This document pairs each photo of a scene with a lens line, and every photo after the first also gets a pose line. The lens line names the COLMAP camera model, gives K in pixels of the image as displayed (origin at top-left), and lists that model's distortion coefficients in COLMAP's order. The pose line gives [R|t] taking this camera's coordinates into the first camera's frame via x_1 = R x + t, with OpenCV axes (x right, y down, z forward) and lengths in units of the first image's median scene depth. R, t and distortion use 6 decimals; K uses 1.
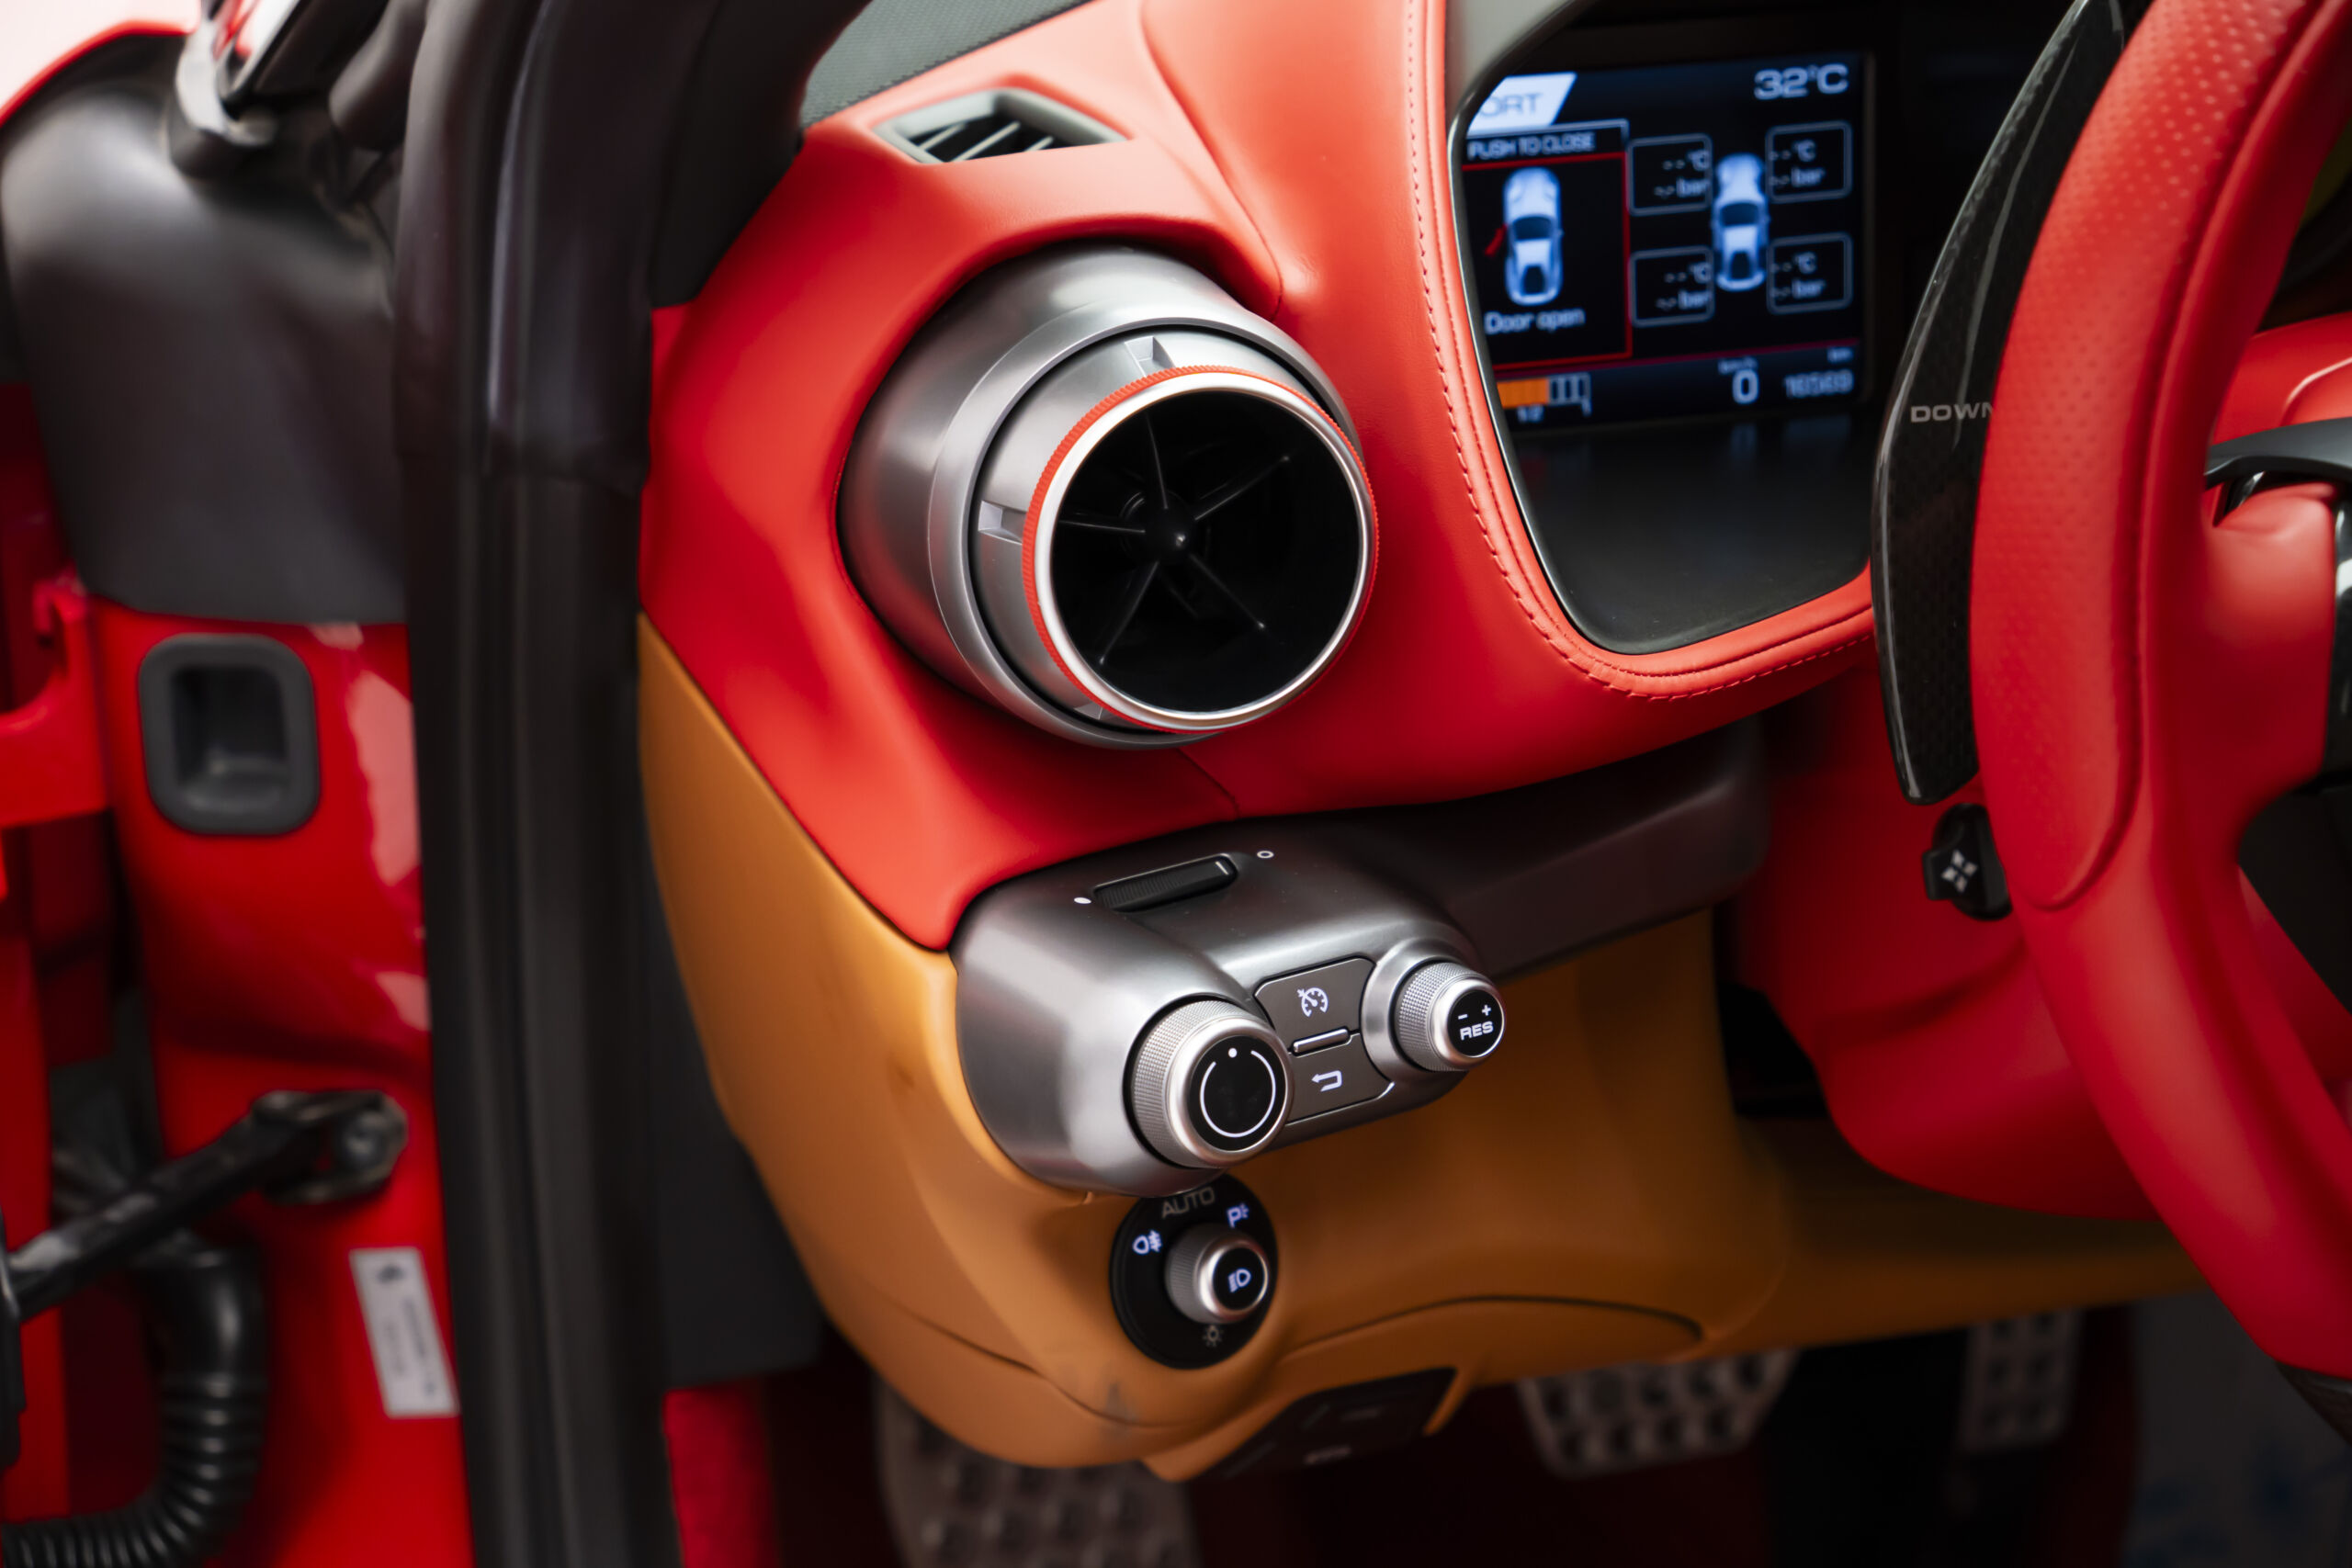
lens RADIAL K [[3951.4, 0, 1141.6], [0, 3951.4, 793.4], [0, 0, 1]] dist [0.359507, 0.000000]
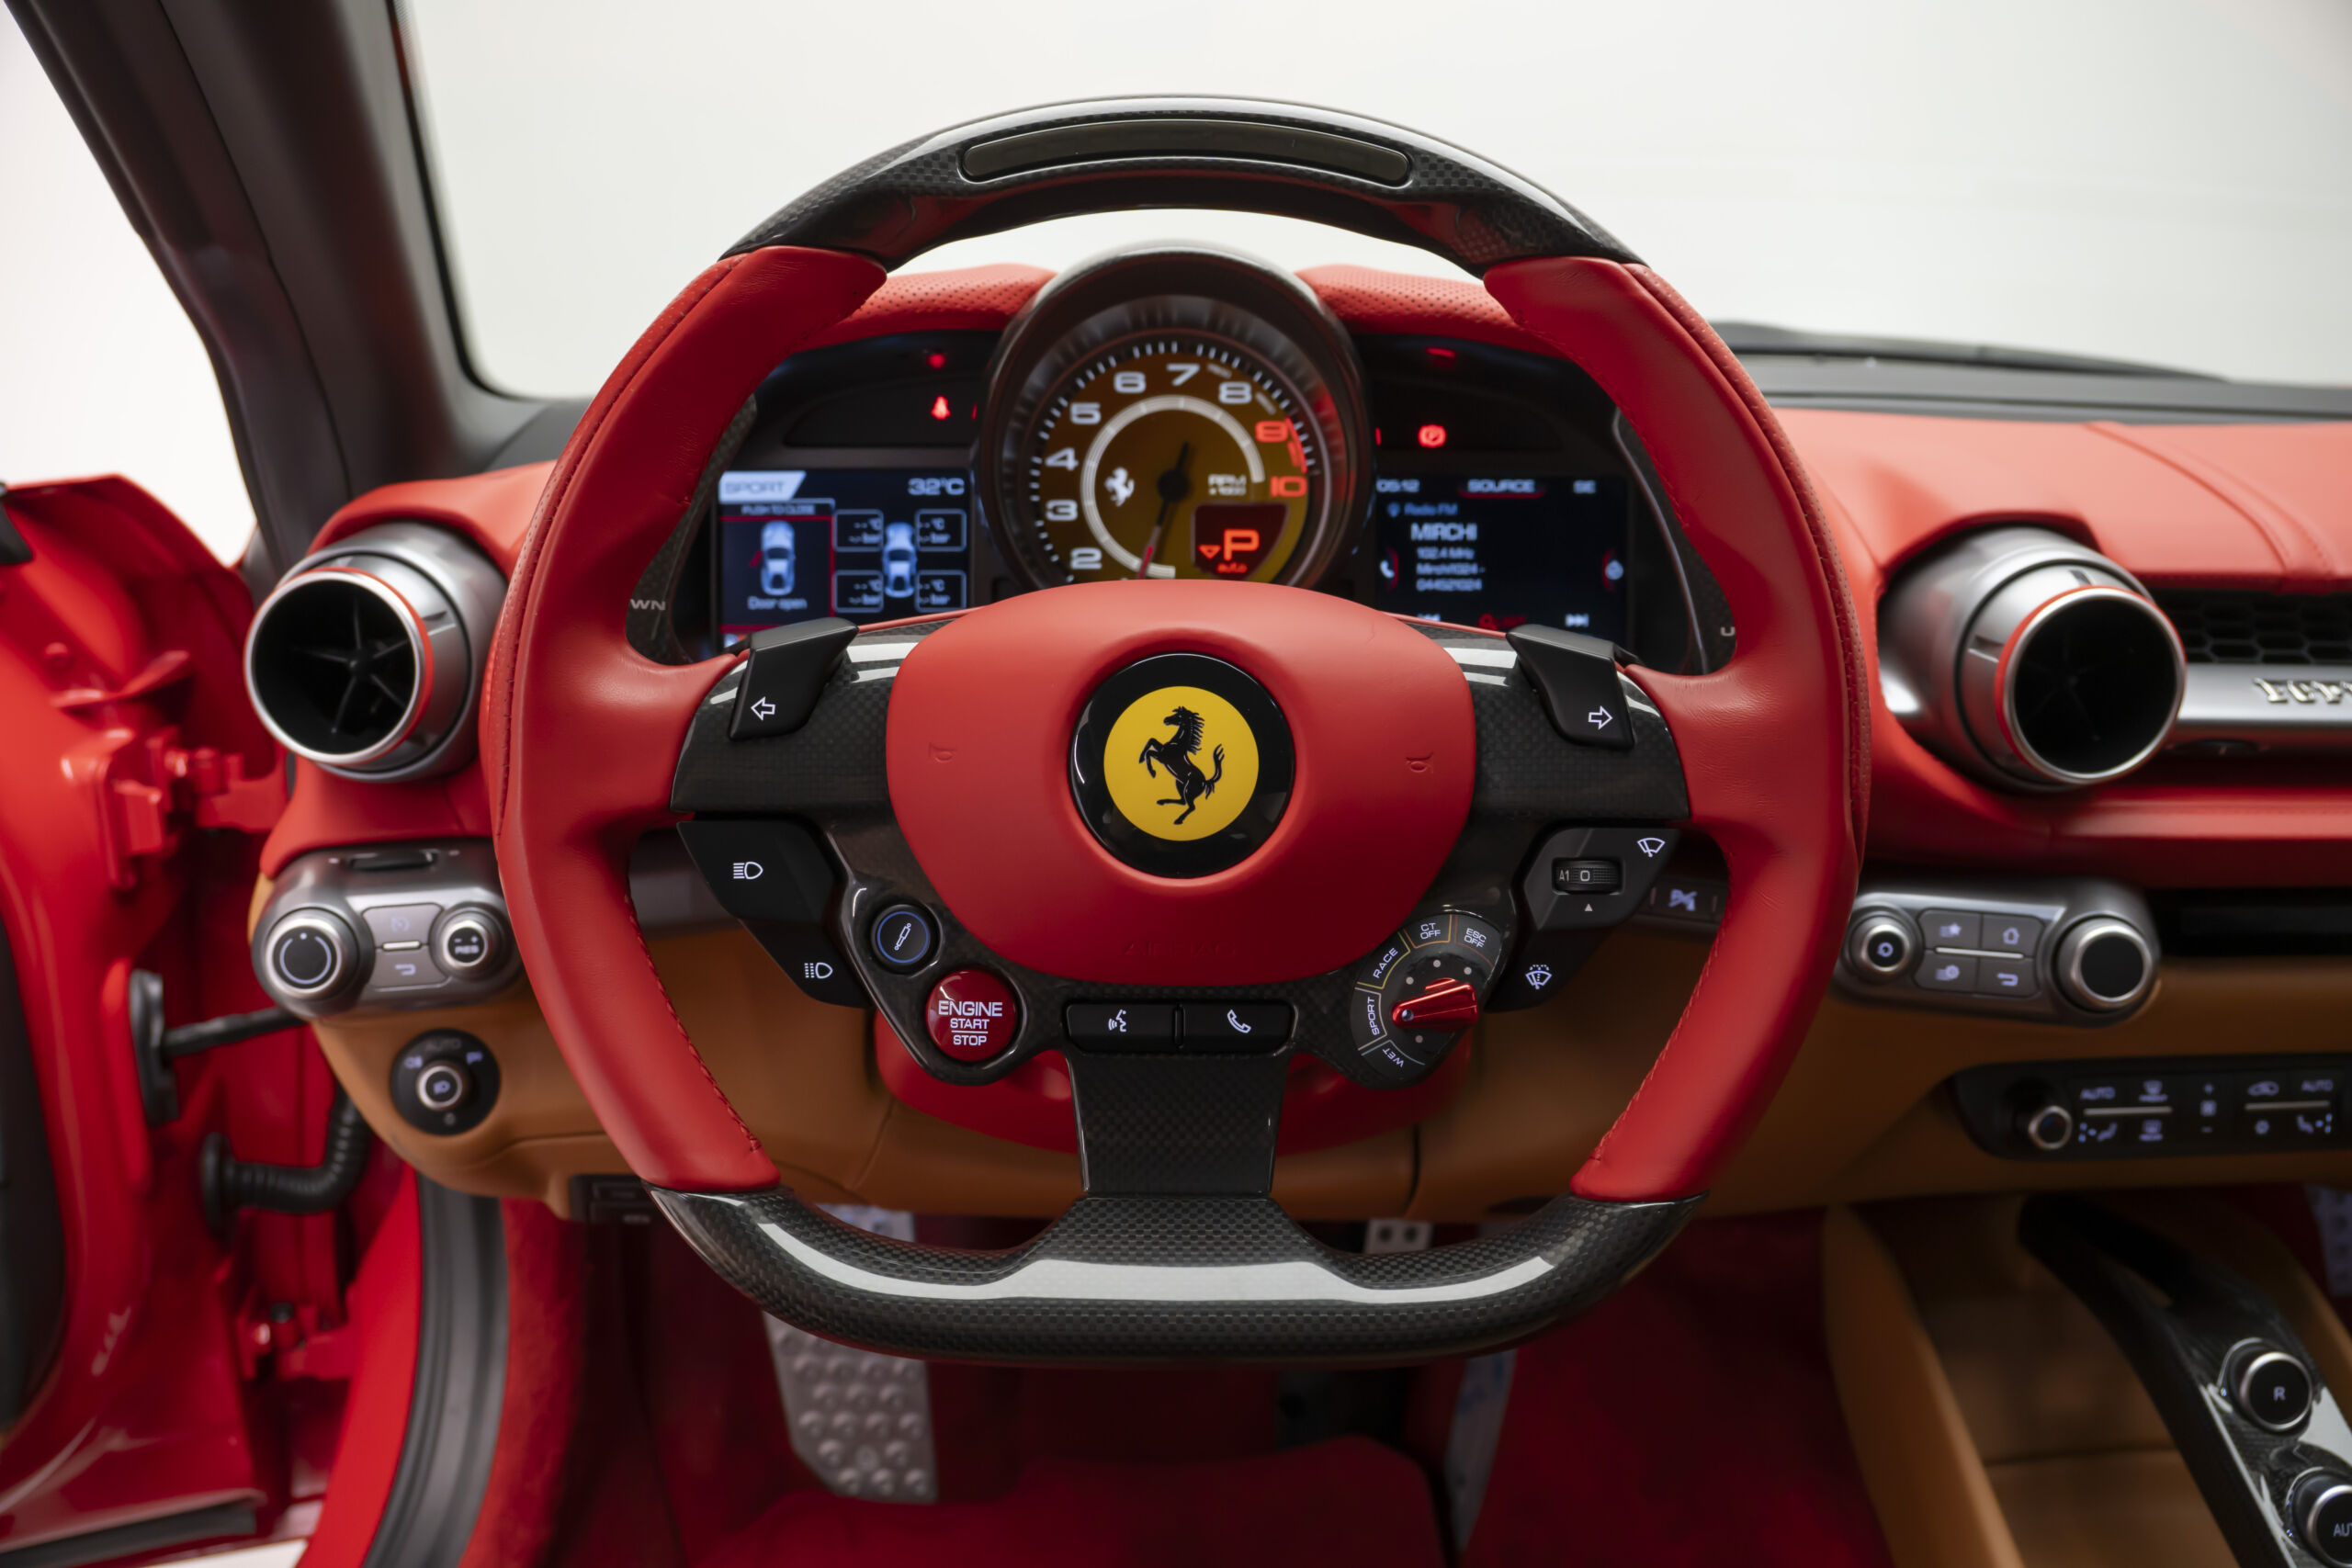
lens RADIAL K [[1899.9, 0, 1169.2], [0, 1899.9, 777.9], [0, 0, 1]] dist [-0.193718, 0.095435]
pose [[0.951232, 0.080142, -0.297884, 0.531705], [-0.116113, 0.987663, -0.105067, 0.029103], [0.285789, 0.134531, 0.948803, 0.250477]]
